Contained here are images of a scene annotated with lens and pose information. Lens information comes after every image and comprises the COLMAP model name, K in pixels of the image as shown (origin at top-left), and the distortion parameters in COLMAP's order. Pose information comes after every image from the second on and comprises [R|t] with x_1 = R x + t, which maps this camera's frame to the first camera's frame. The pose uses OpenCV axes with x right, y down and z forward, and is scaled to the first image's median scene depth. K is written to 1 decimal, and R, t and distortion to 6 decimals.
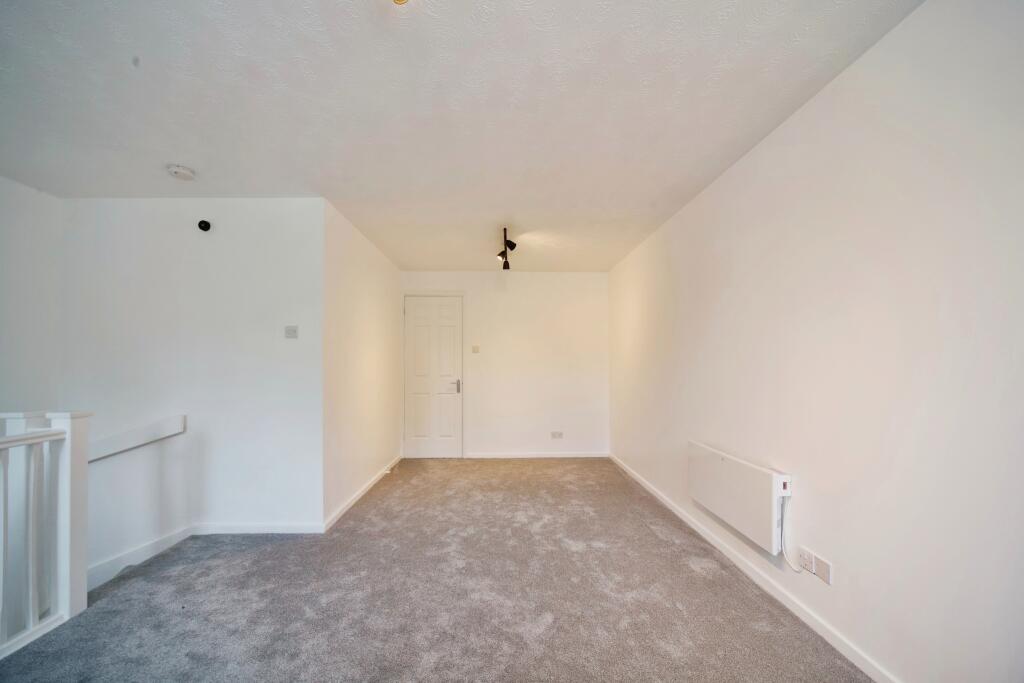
lens RADIAL K [[383.5, 0, 513.3], [0, 383.5, 360.4], [0, 0, 1]] dist [-0.008683, 0.000370]
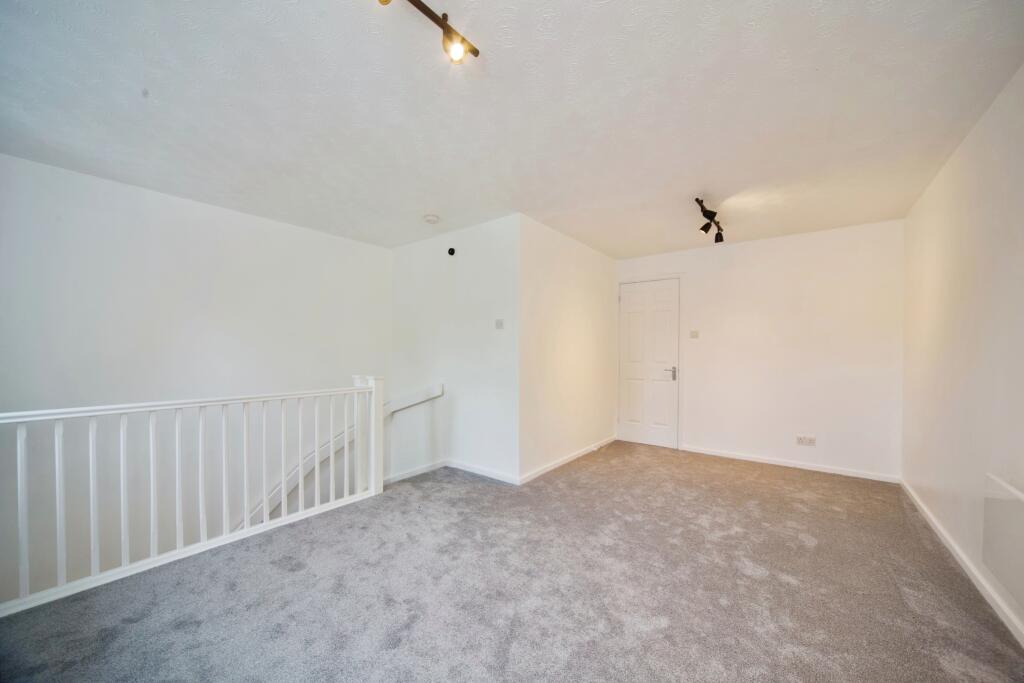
lens RADIAL K [[375.4, 0, 511.7], [0, 375.4, 355.2], [0, 0, 1]] dist [-0.000659, 0.000151]
pose [[0.774356, 0.012335, -0.632630, 0.259558], [0.001325, 0.999776, 0.021116, 0.003297], [0.632749, -0.017189, 0.774166, 0.049012]]
